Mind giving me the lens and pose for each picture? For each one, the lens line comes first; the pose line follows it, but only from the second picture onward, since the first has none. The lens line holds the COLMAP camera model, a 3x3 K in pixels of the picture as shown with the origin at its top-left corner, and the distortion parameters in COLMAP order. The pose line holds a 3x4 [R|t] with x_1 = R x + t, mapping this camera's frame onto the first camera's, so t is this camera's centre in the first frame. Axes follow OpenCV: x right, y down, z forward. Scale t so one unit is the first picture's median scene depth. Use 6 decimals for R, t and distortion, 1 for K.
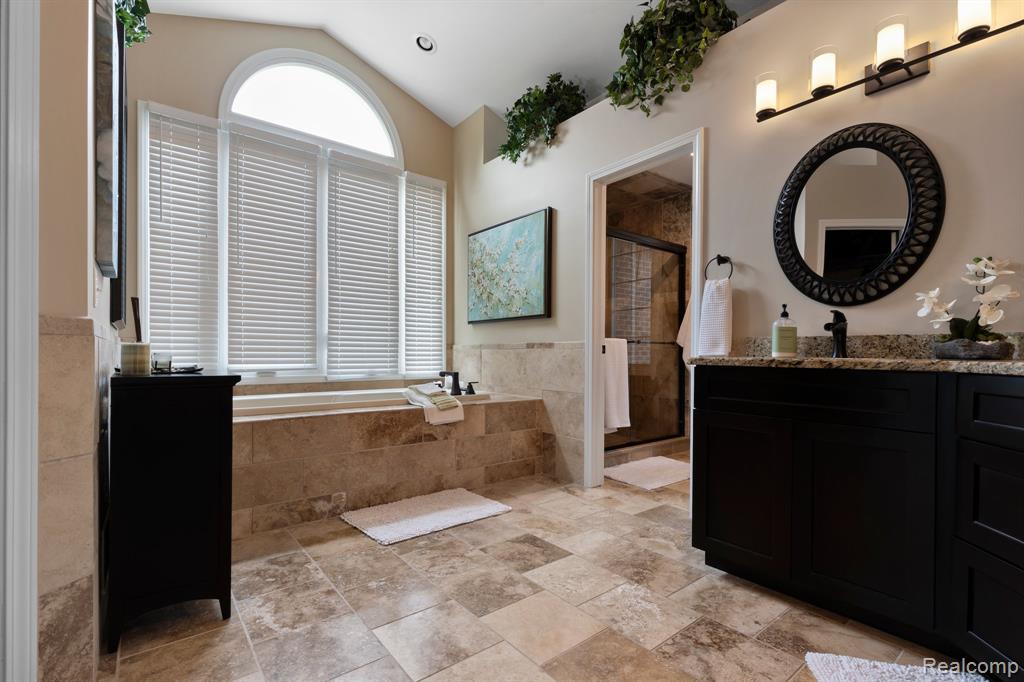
lens RADIAL K [[467.9, 0, 519.0], [0, 467.9, 358.5], [0, 0, 1]] dist [0.003385, 0.000378]
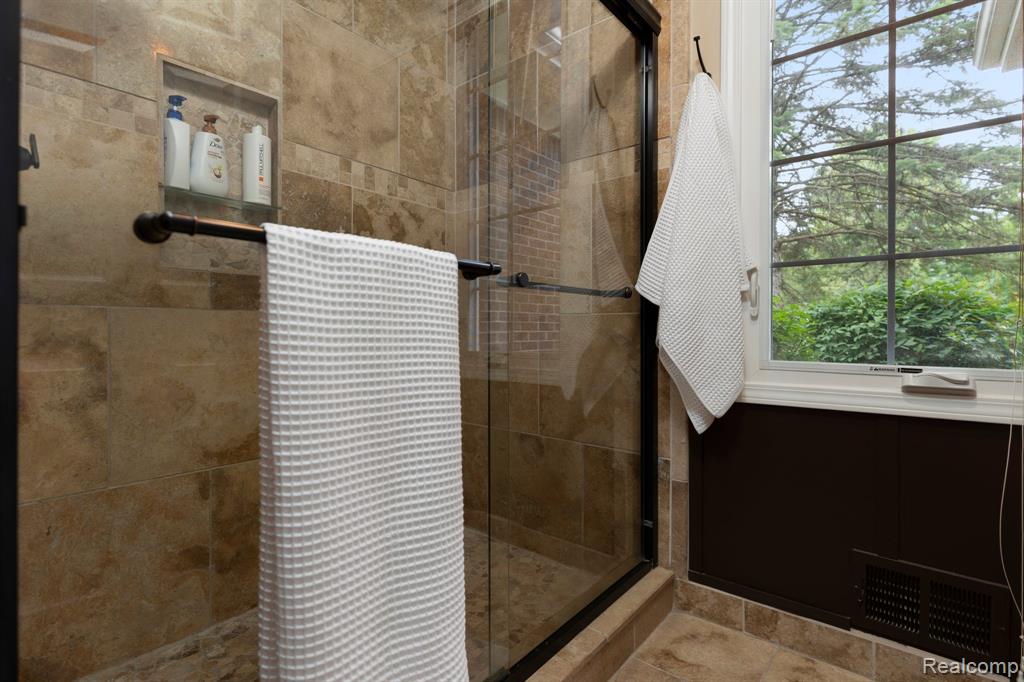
lens RADIAL K [[495.8, 0, 512.0], [0, 495.8, 341.0], [0, 0, 1]] dist [-0.000306, -0.000026]
pose [[0.981472, -0.006761, 0.191488, 0.333452], [0.007607, 0.999964, -0.003684, 0.003765], [-0.191456, 0.005072, 0.981488, 1.236083]]
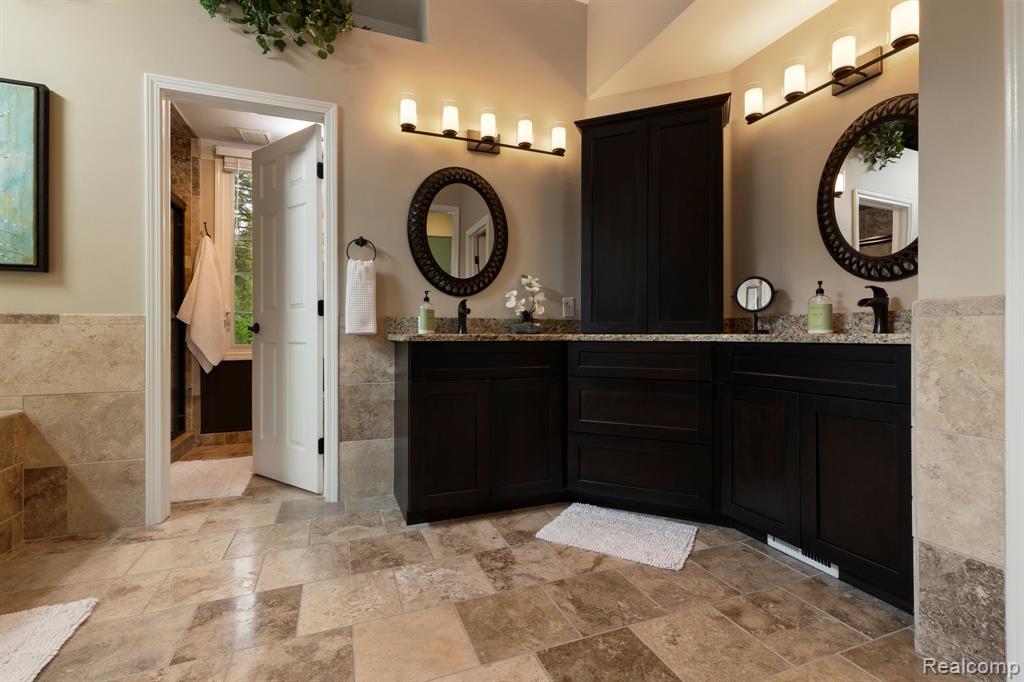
lens RADIAL K [[462.8, 0, 517.0], [0, 462.8, 331.8], [0, 0, 1]] dist [0.004641, 0.000043]
pose [[0.299308, -0.004701, 0.954145, -0.467531], [0.014310, 0.999898, 0.000438, -0.004968], [-0.954049, 0.013523, 0.299344, 0.369000]]
